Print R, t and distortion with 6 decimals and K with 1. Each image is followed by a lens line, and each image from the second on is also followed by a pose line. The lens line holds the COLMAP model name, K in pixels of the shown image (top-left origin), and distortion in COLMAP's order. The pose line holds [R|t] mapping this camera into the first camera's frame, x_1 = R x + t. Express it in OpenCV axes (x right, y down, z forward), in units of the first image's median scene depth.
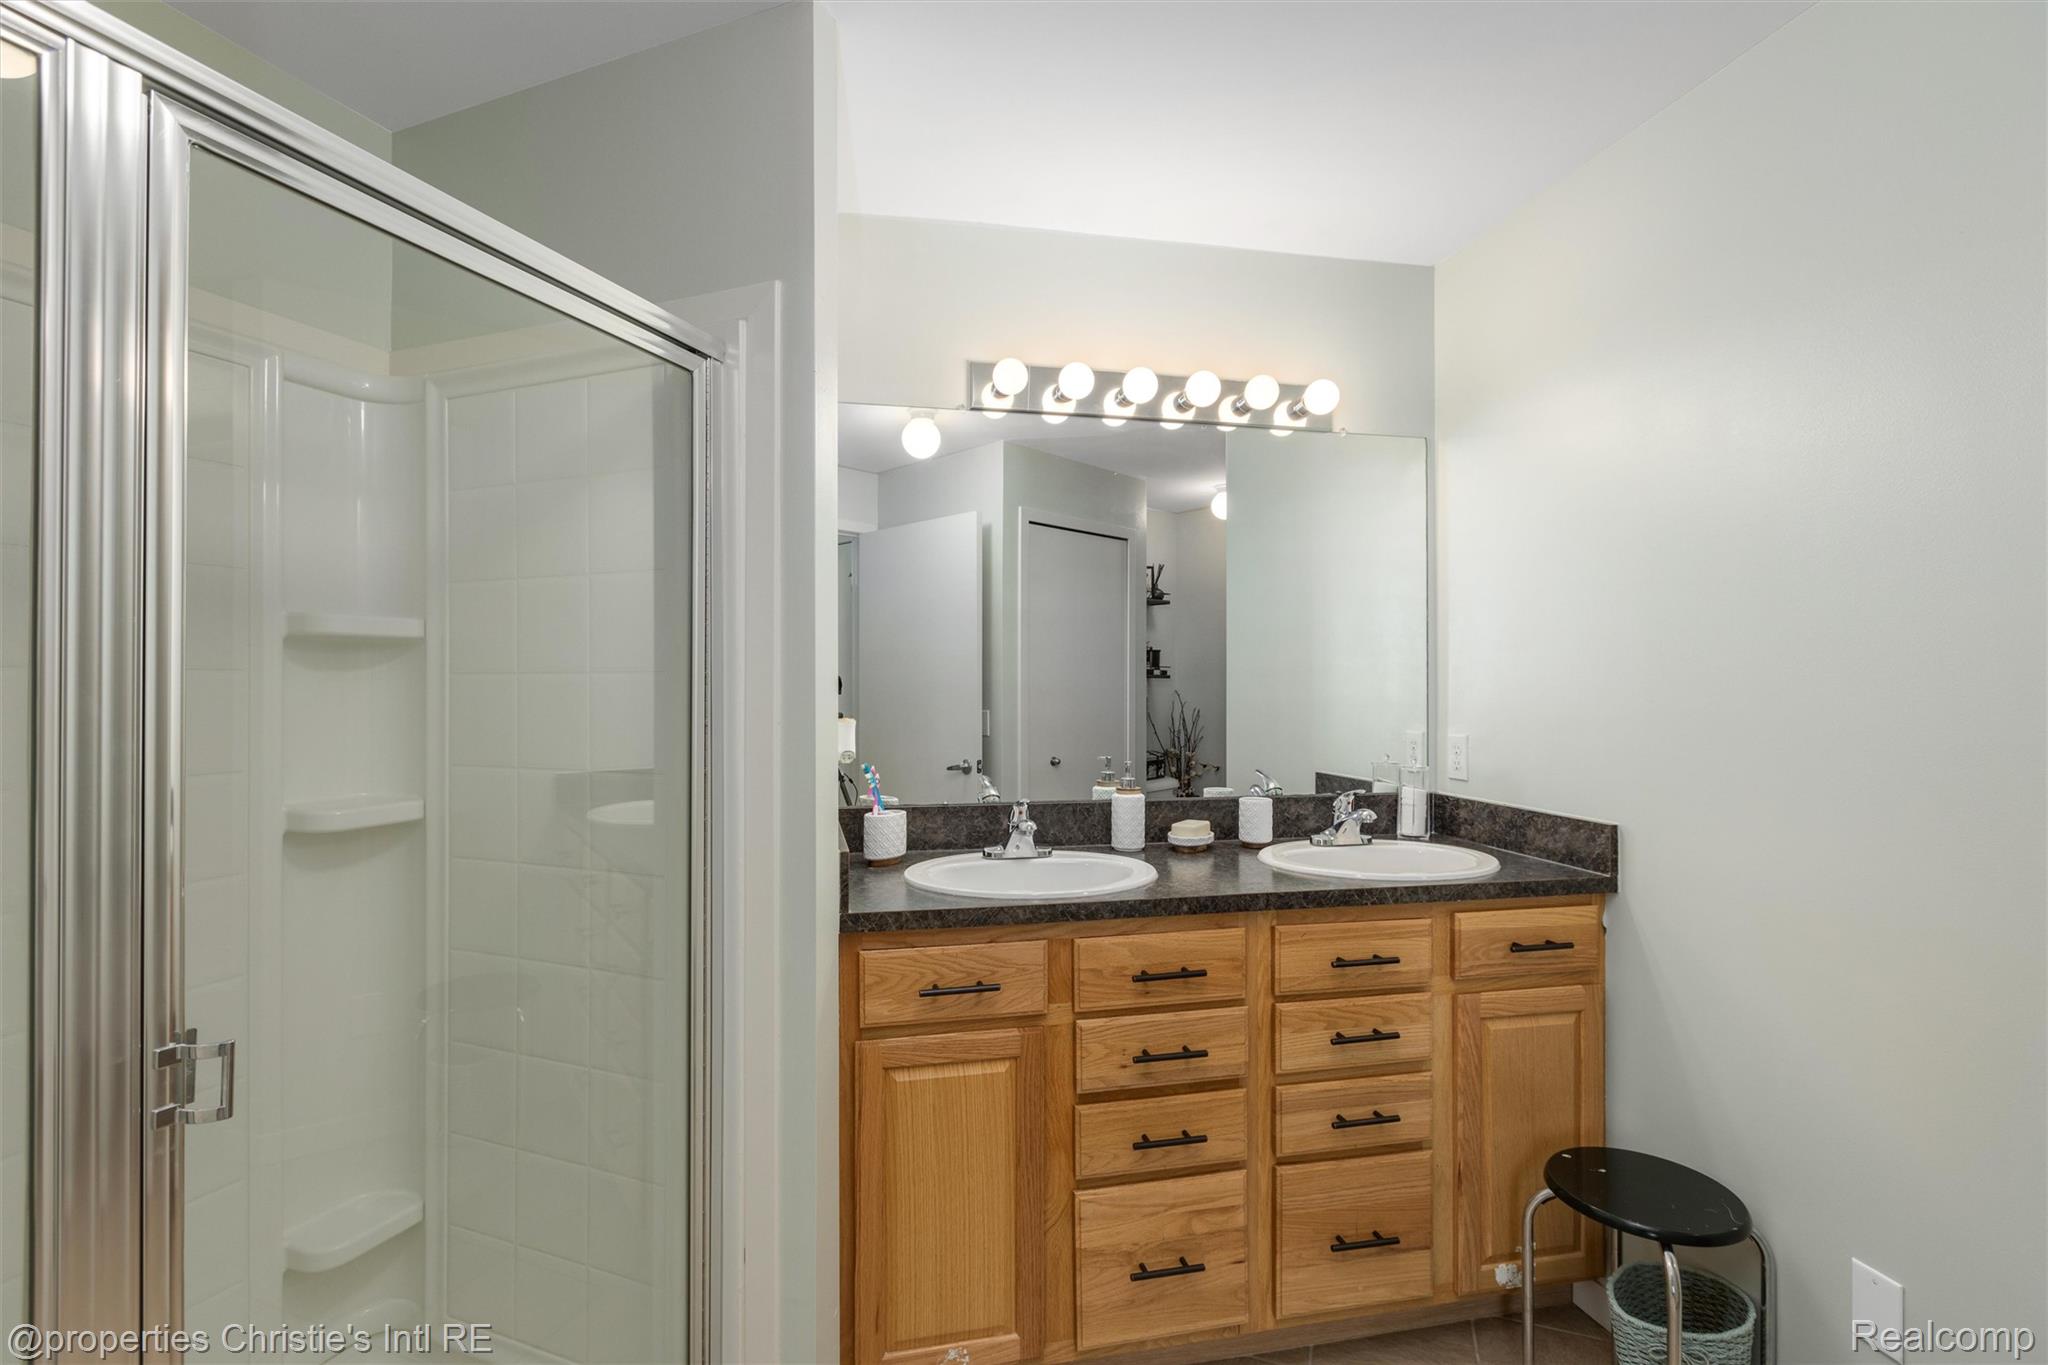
lens RADIAL K [[944.5, 0, 1031.9], [0, 944.5, 679.0], [0, 0, 1]] dist [-0.002164, 0.000311]
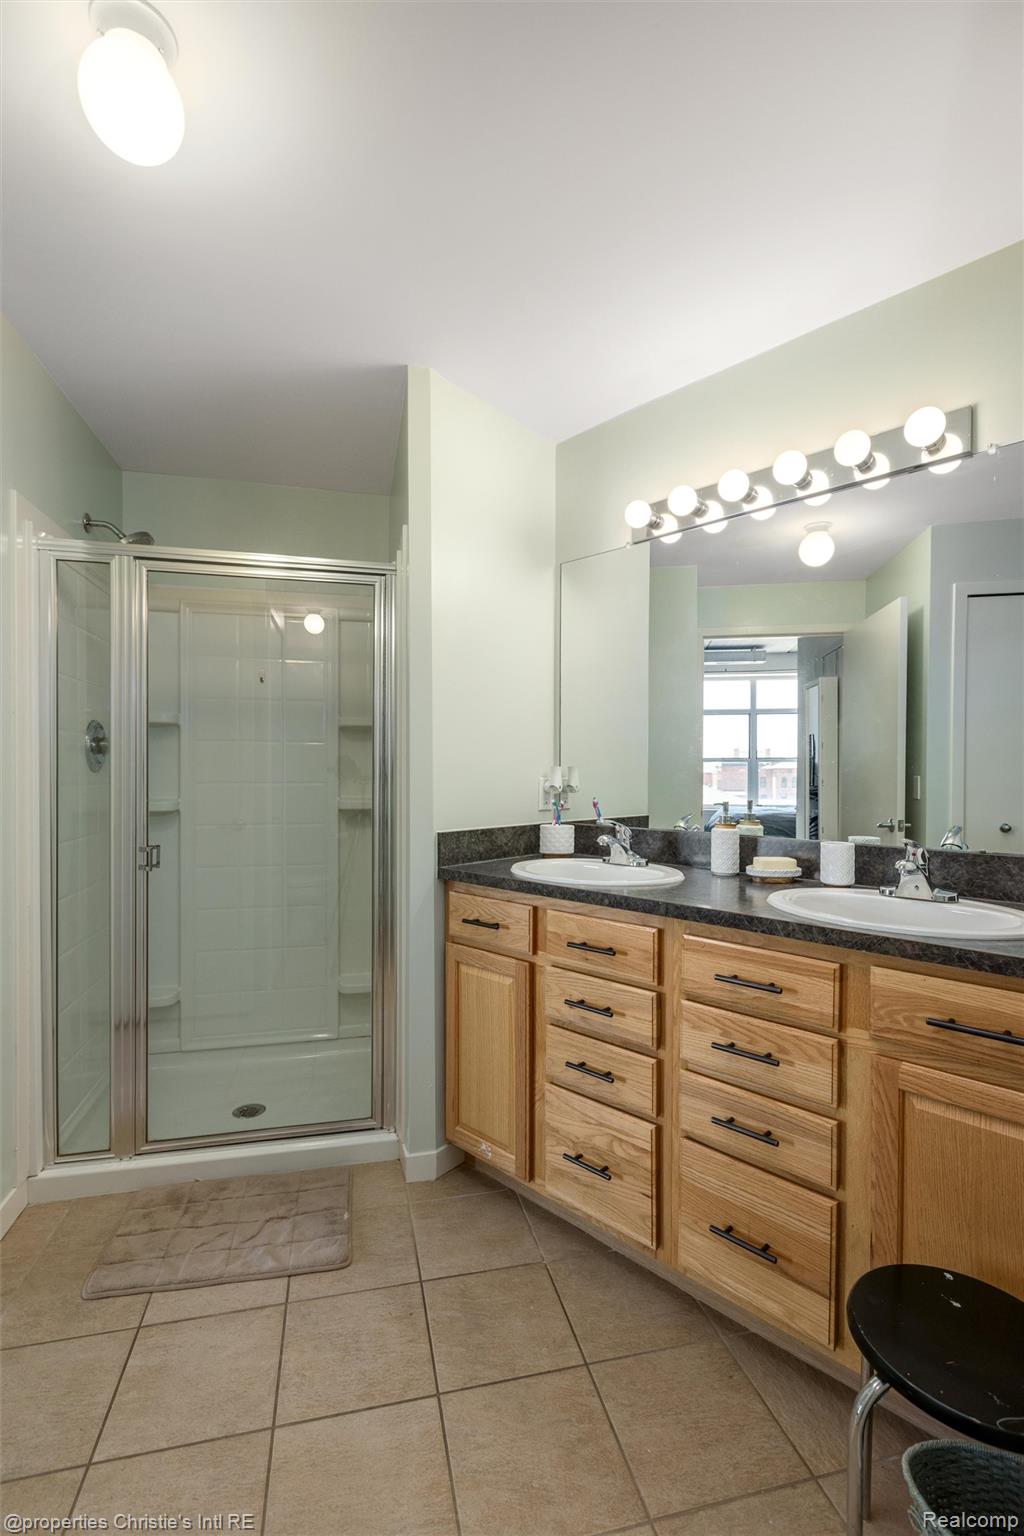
lens RADIAL K [[708.4, 0, 516.6], [0, 708.4, 757.9], [0, 0, 1]] dist [-0.002164, 0.000311]
pose [[0.550812, -0.011727, -0.834547, 0.867432], [0.012732, 0.999903, -0.005647, 0.042956], [0.834532, -0.007515, 0.550908, 0.332417]]
